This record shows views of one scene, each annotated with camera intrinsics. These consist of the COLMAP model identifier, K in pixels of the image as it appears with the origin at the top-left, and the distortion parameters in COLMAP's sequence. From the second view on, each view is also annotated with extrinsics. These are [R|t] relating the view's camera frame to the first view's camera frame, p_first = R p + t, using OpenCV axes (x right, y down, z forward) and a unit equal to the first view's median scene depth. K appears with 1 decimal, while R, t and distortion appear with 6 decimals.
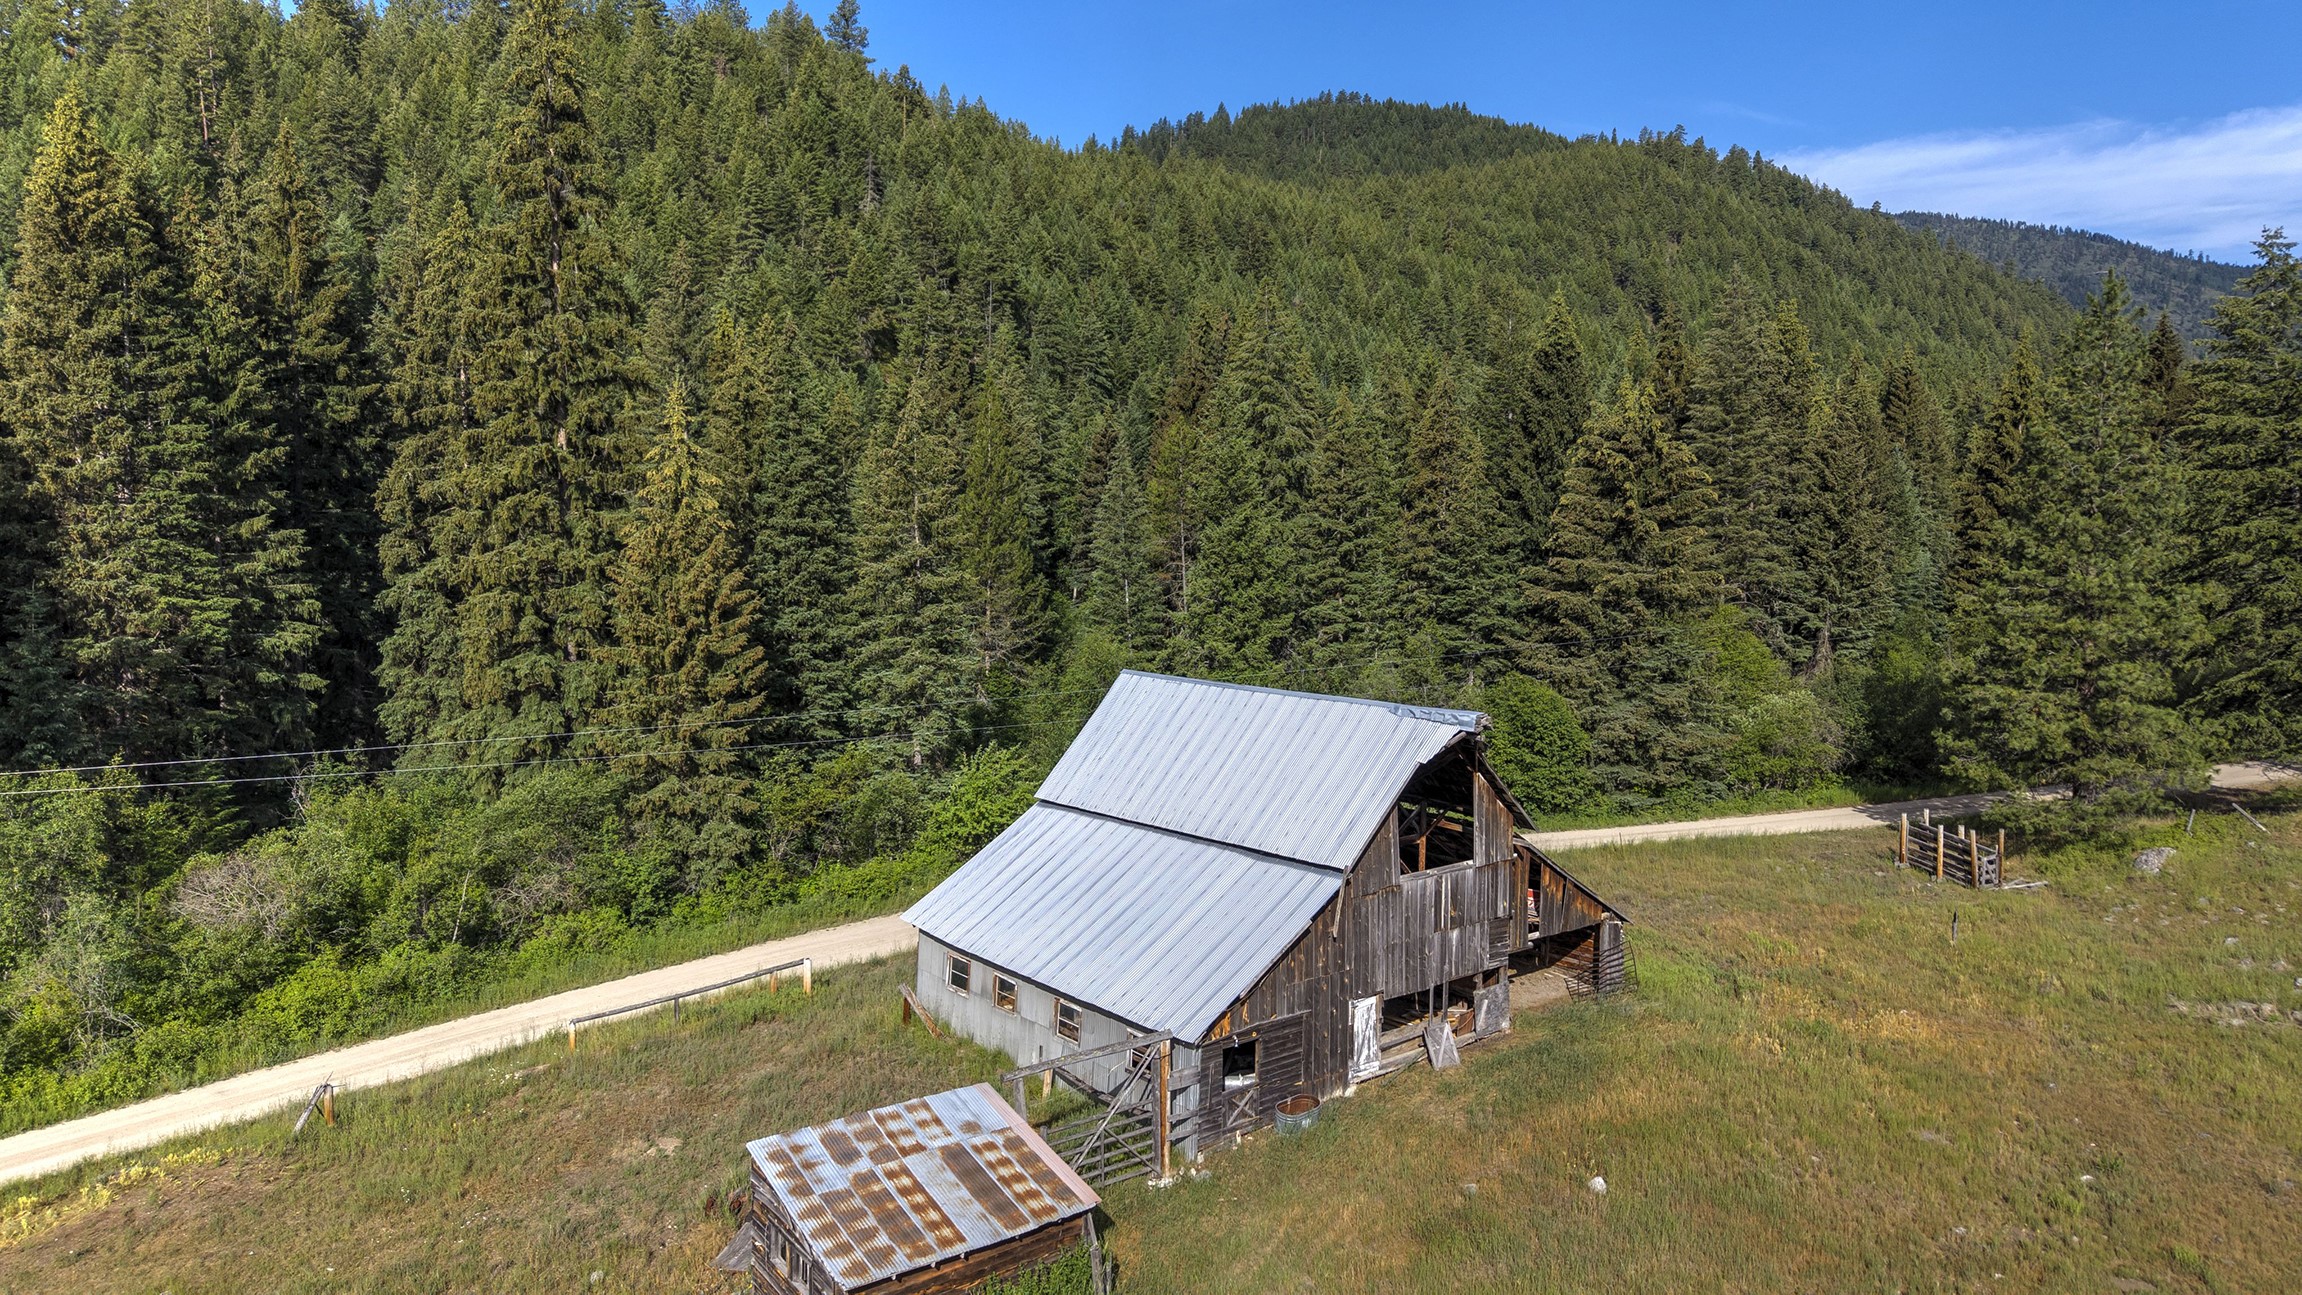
lens RADIAL K [[1540.8, 0, 1155.1], [0, 1540.8, 653.6], [0, 0, 1]] dist [0.024848, -0.028973]
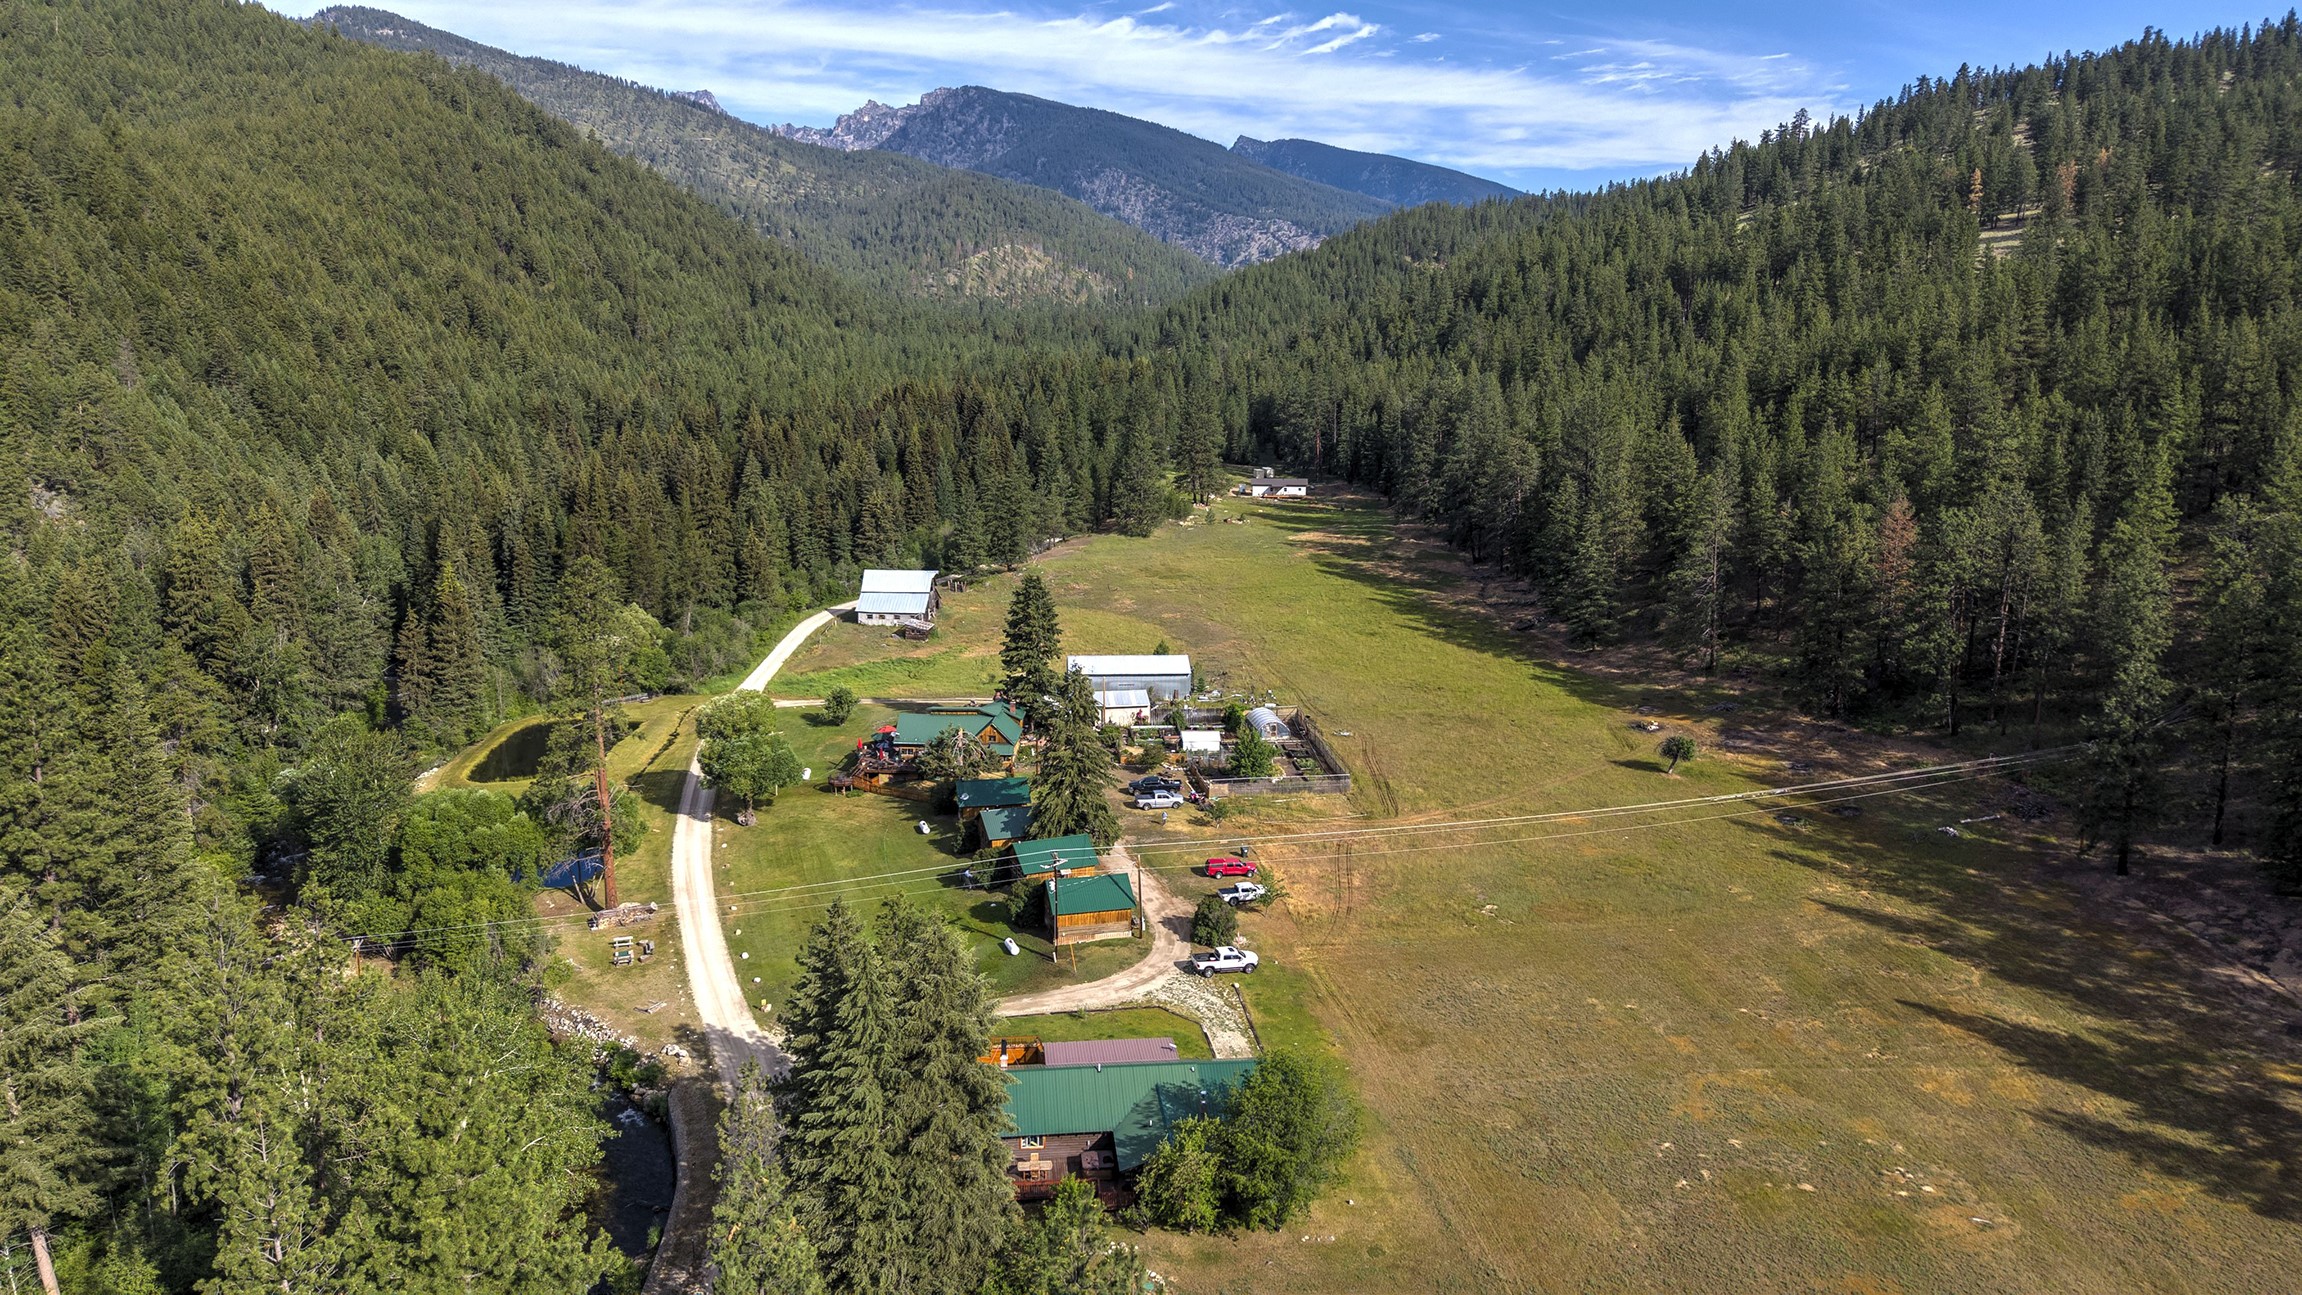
lens RADIAL K [[1540.8, 0, 1151.3], [0, 1540.8, 656.7], [0, 0, 1]] dist [0.024848, -0.028973]
pose [[0.679220, -0.145857, 0.719296, -2.366073], [0.060018, 0.987810, 0.143632, -0.291955], [-0.731477, -0.054387, 0.679694, -2.561022]]
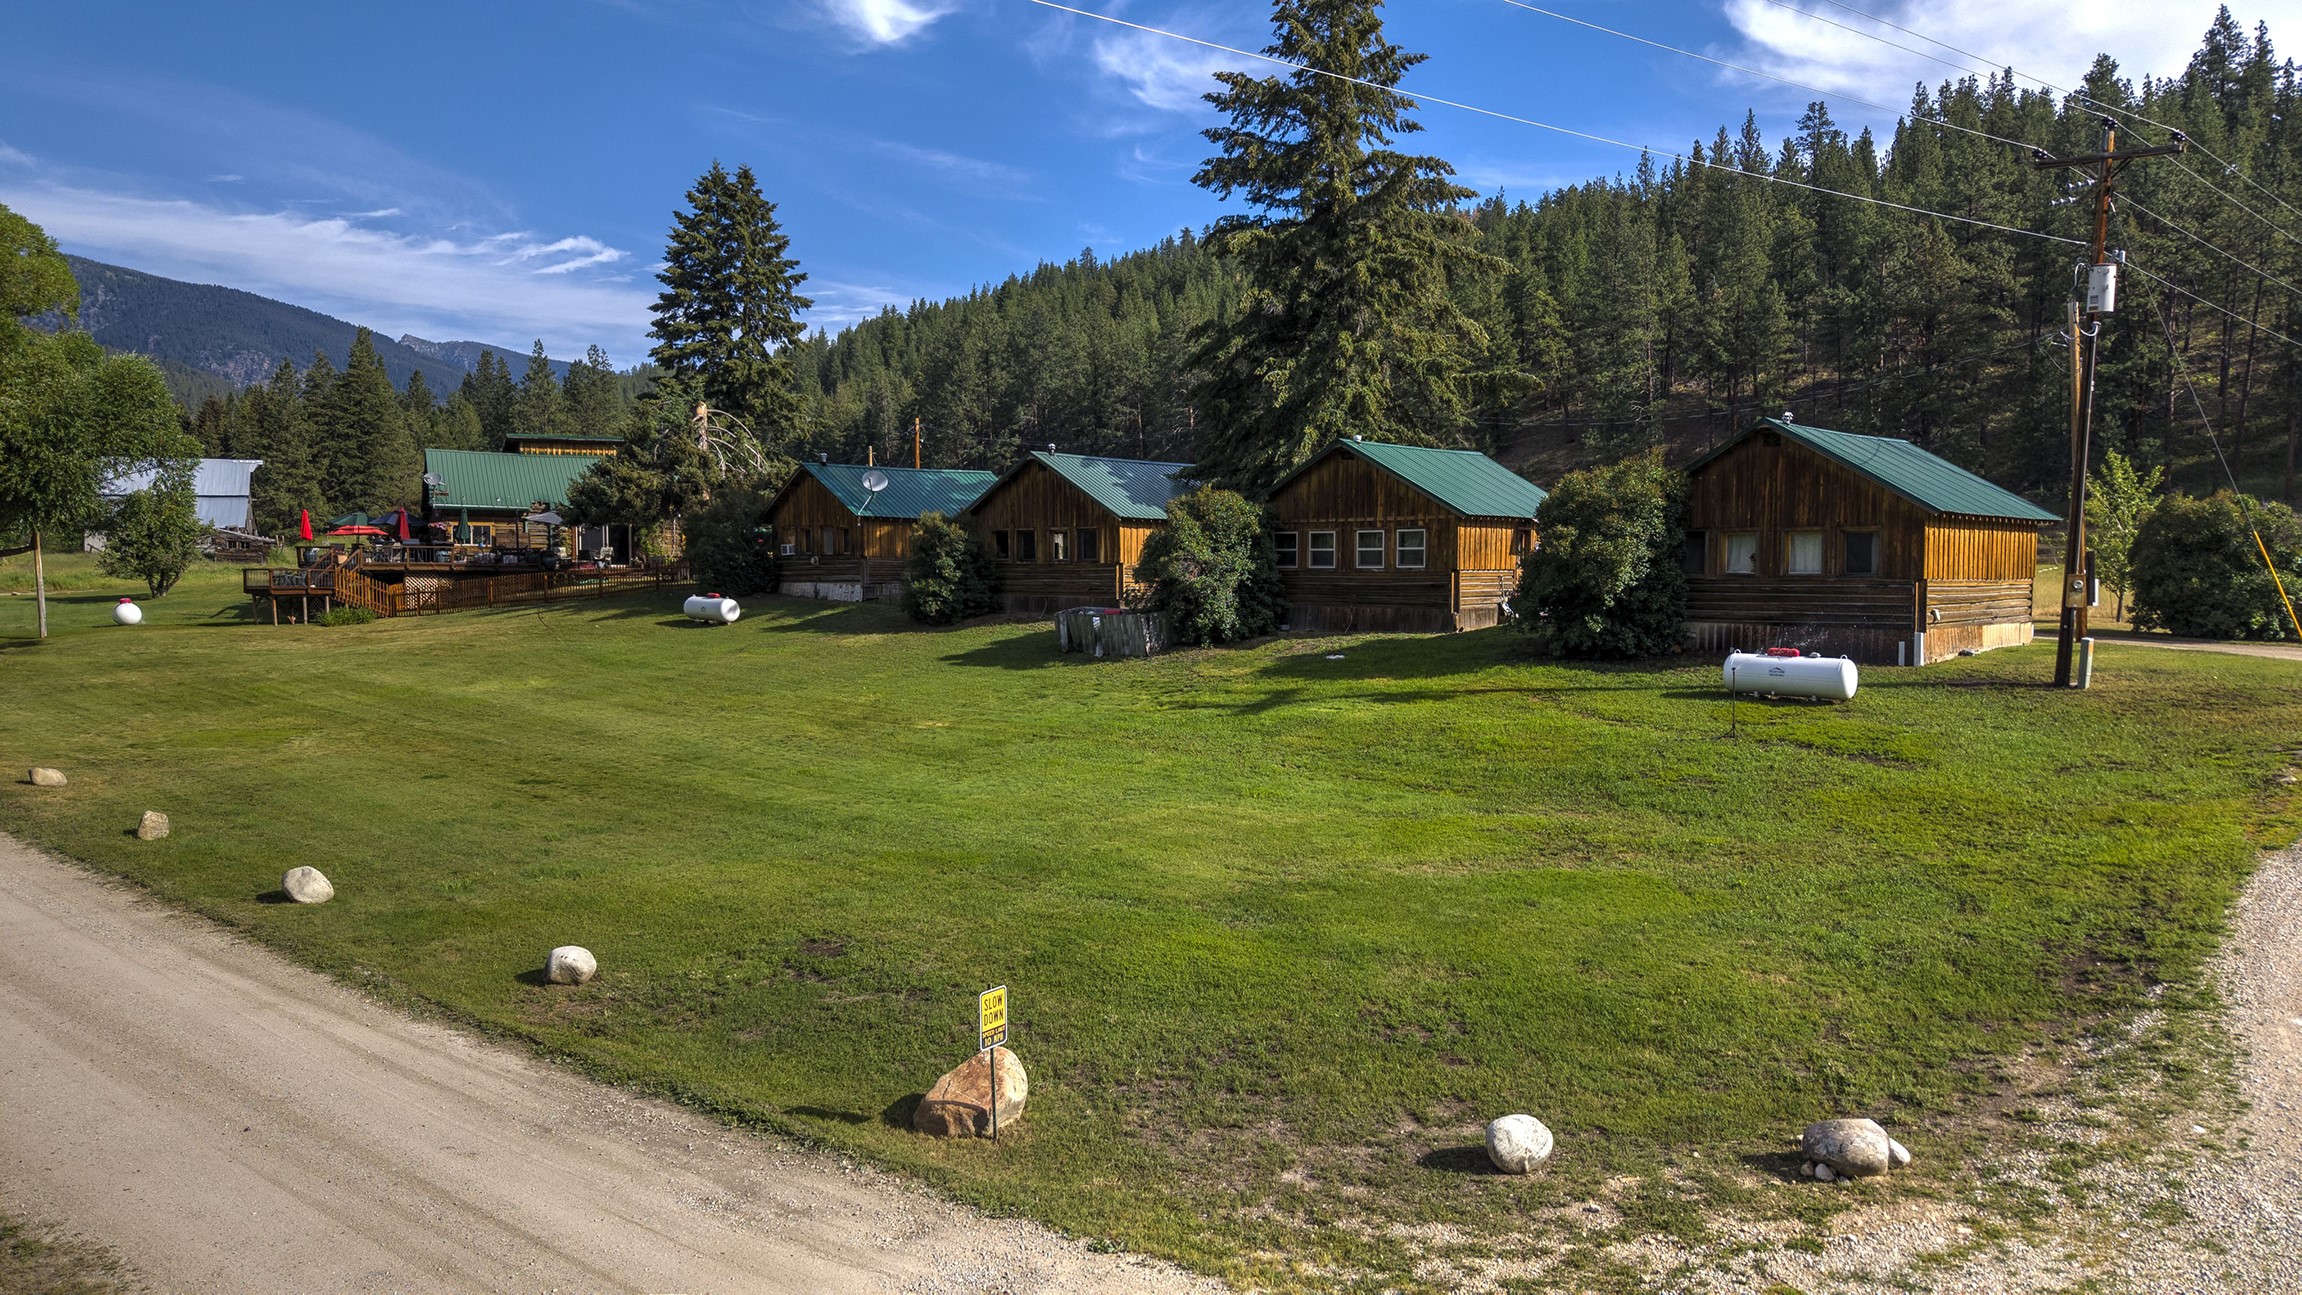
lens RADIAL K [[1540.8, 0, 1161.1], [0, 1540.8, 649.3], [0, 0, 1]] dist [0.024848, -0.028973]
pose [[0.235703, -0.058329, 0.970073, -1.594027], [0.085870, 0.995543, 0.038996, 0.288062], [-0.968024, 0.074108, 0.239661, -1.100572]]
